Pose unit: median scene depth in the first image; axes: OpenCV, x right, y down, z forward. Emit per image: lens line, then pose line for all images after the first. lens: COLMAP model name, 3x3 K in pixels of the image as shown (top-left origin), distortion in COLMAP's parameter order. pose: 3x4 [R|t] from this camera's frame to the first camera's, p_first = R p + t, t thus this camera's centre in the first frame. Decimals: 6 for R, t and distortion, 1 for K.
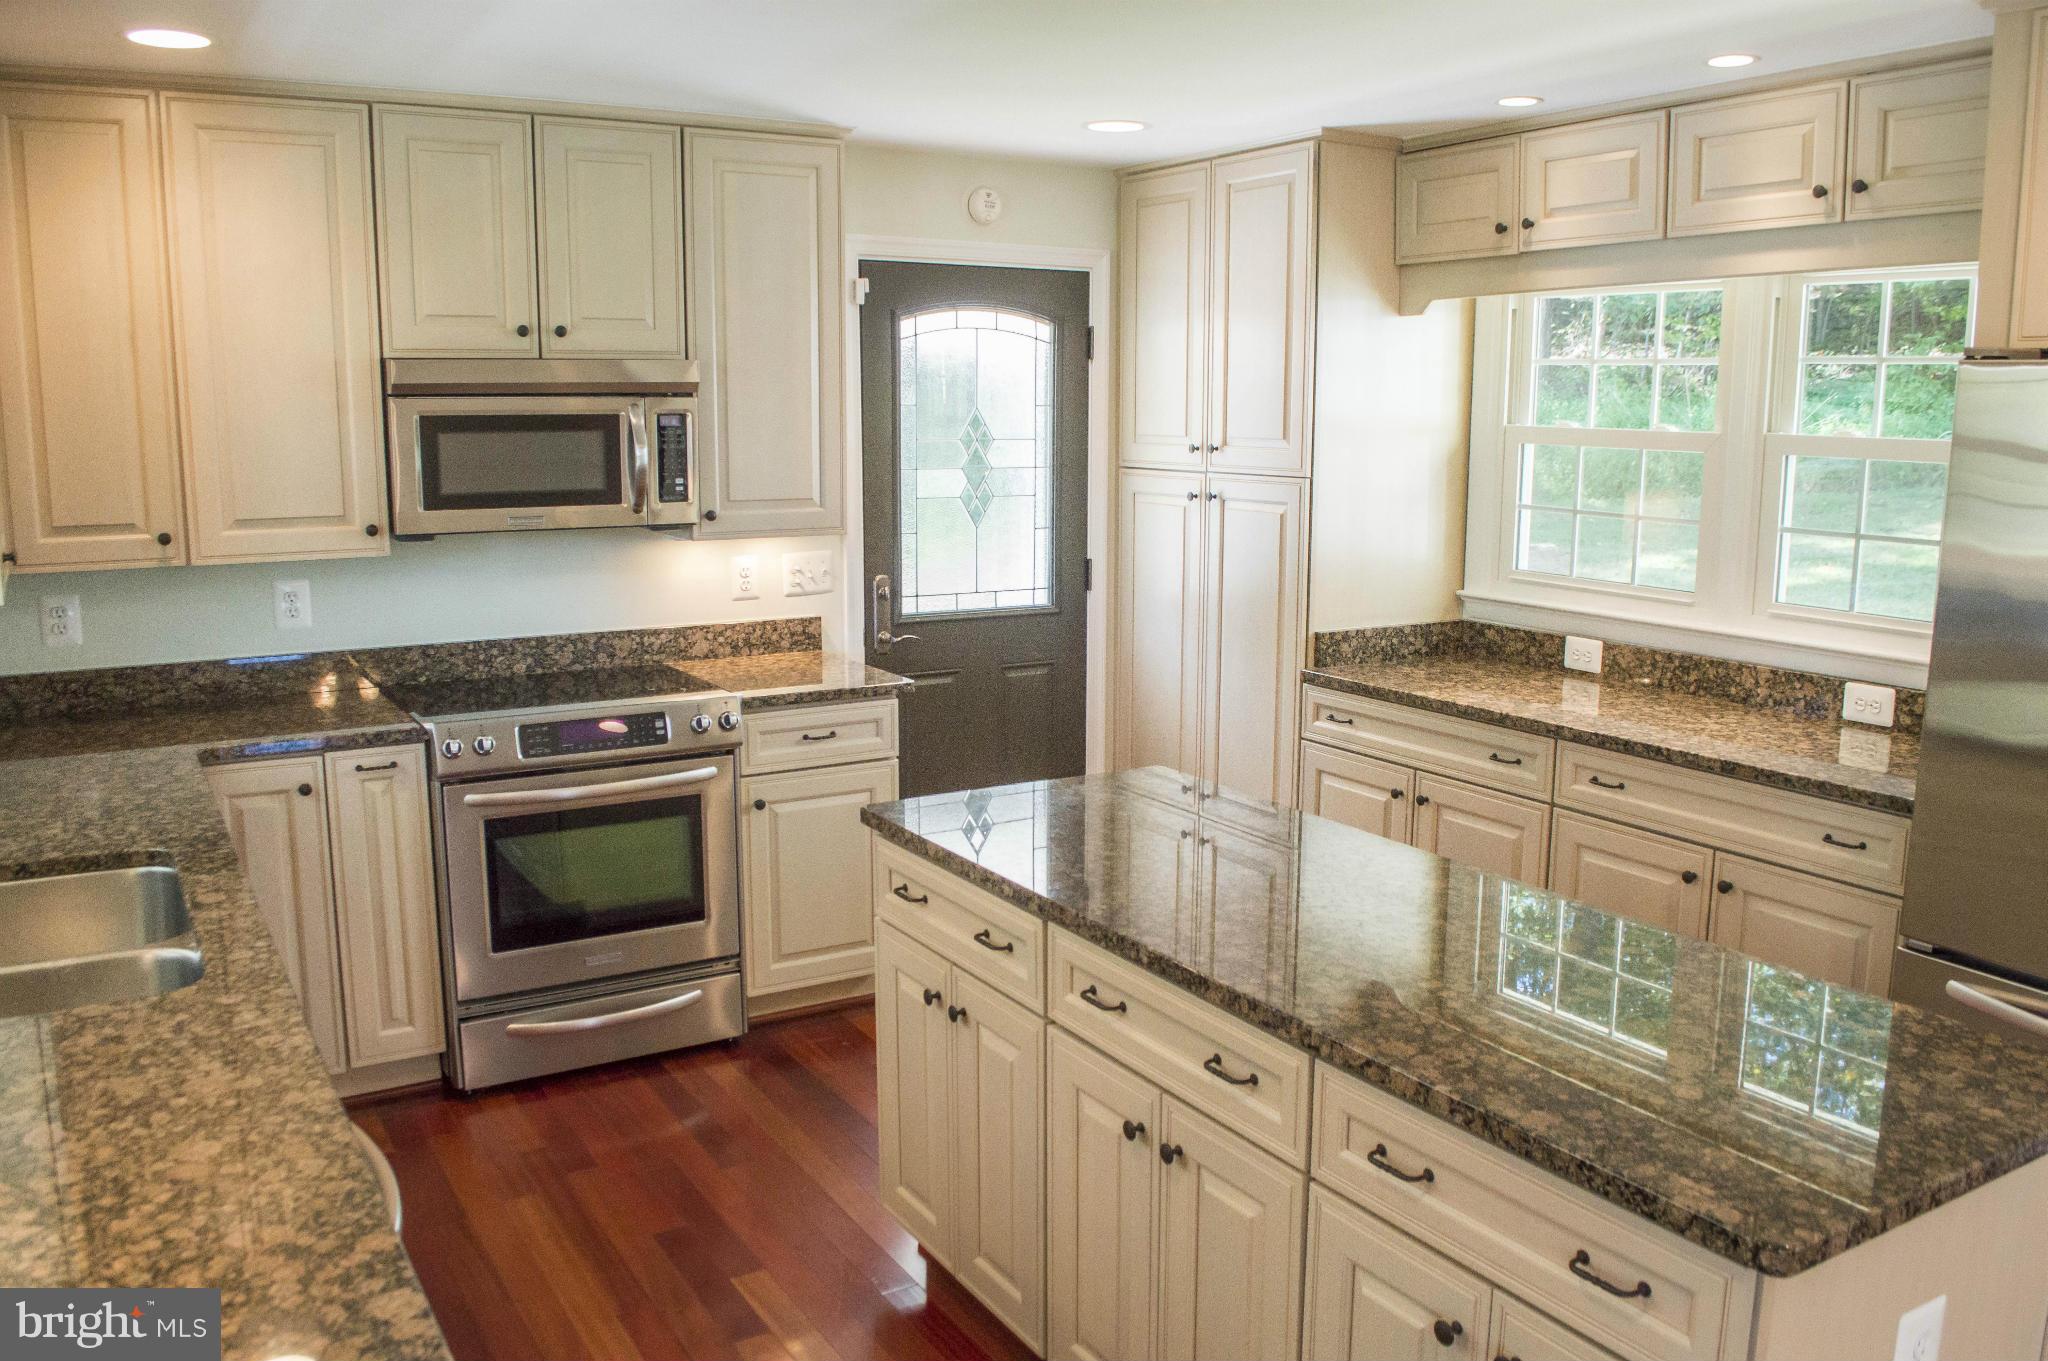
lens RADIAL K [[1633.7, 0, 1023.0], [0, 1633.7, 690.8], [0, 0, 1]] dist [-0.083854, 0.010222]
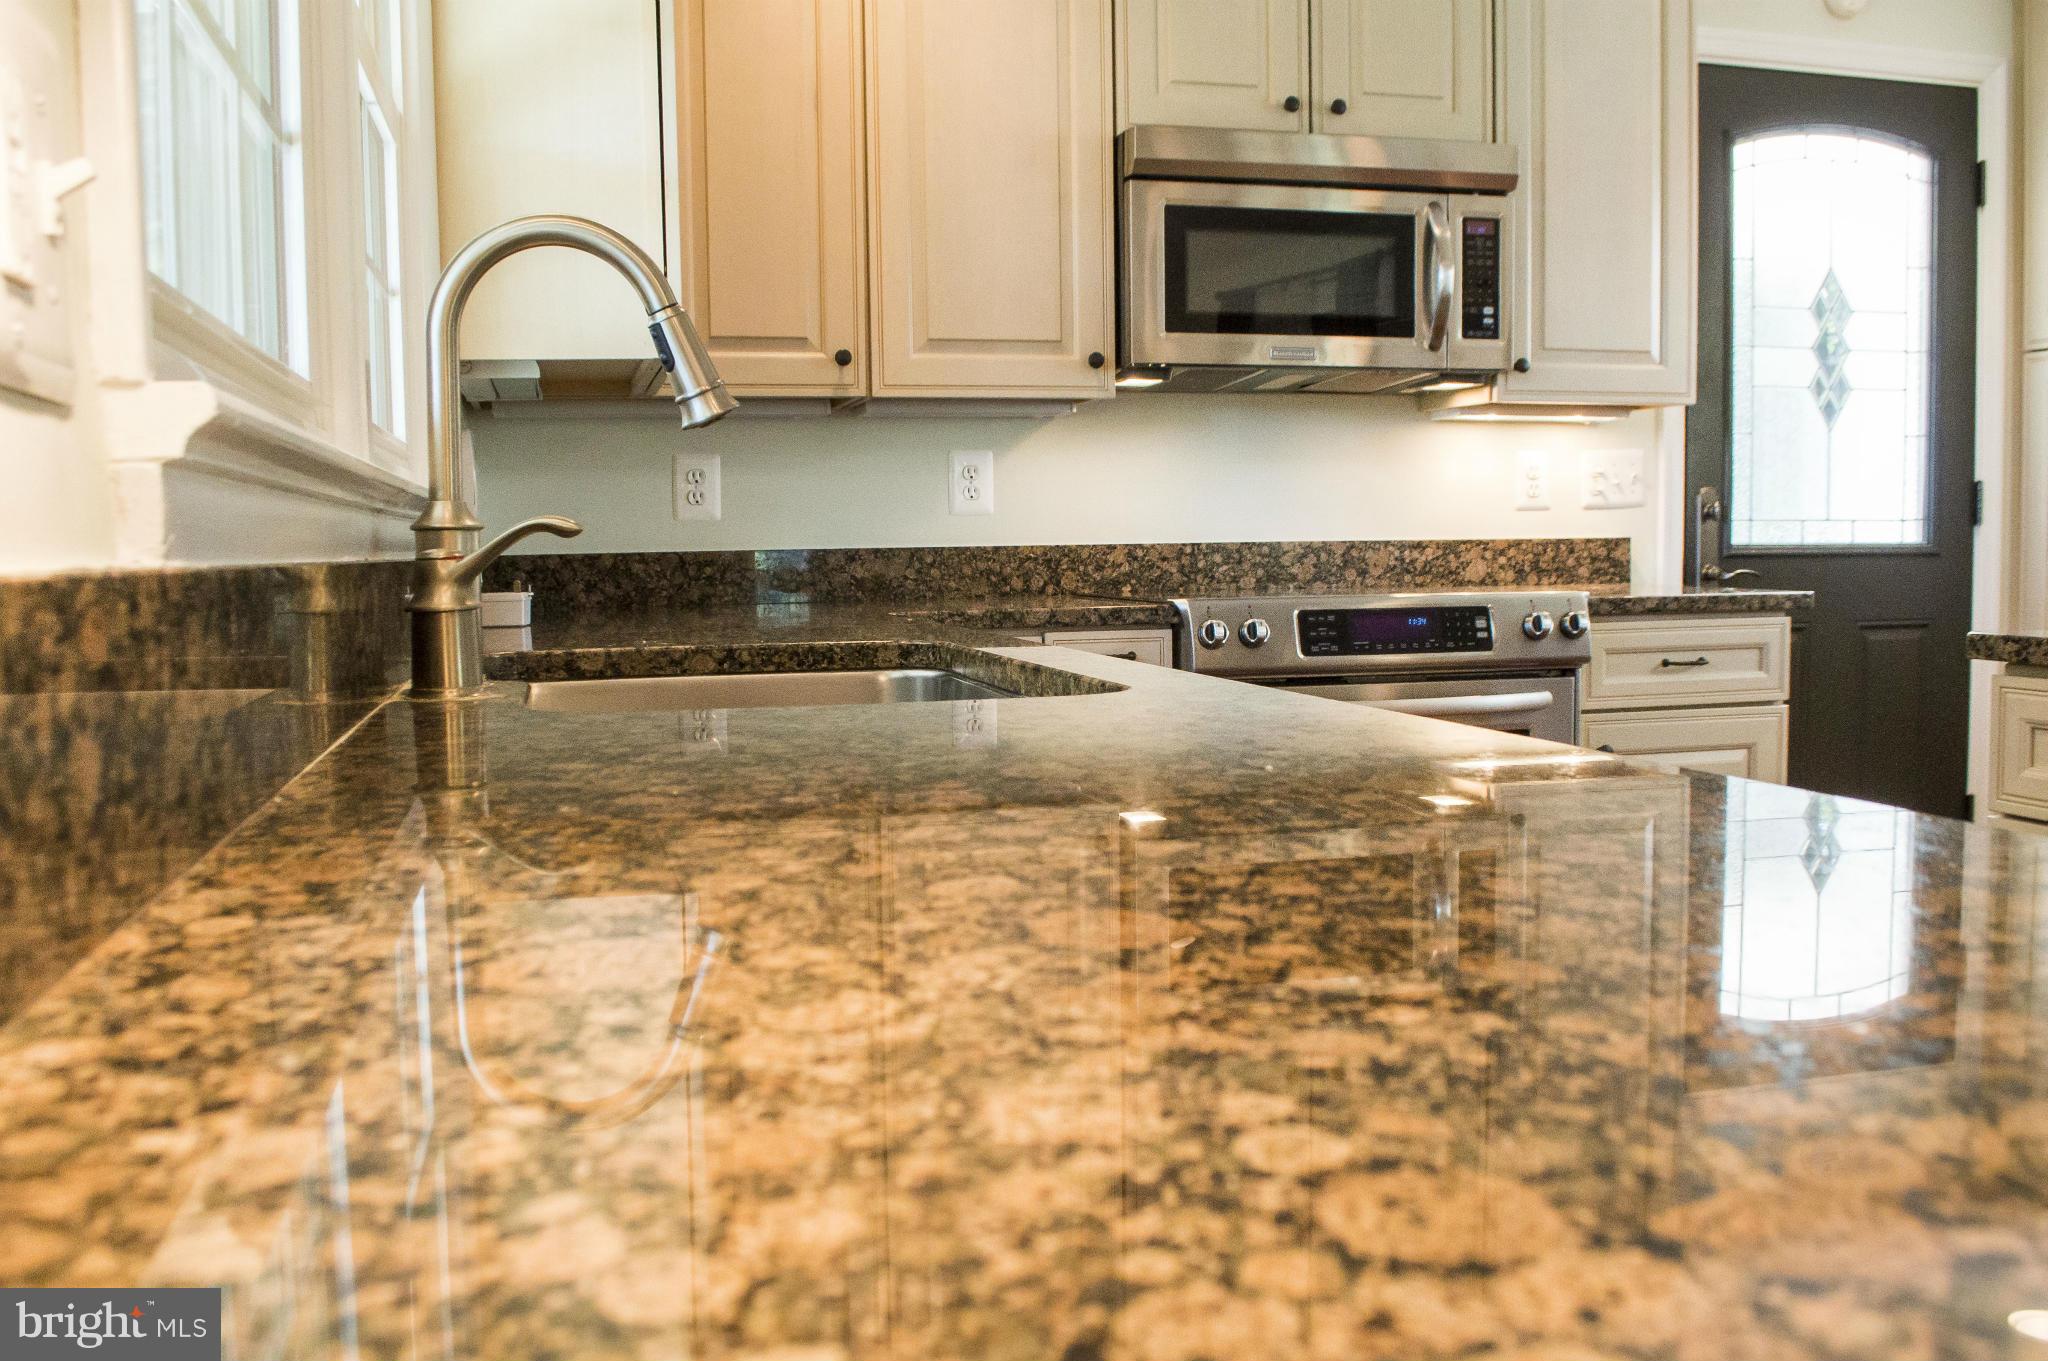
lens RADIAL K [[1802.6, 0, 1018.6], [0, 1802.6, 703.3], [0, 0, 1]] dist [-0.086369, 0.010718]
pose [[0.957934, 0.008404, -0.286864, -0.183807], [-0.032189, 0.996410, -0.078298, 0.117823], [0.285177, 0.084238, 0.954766, 0.189680]]
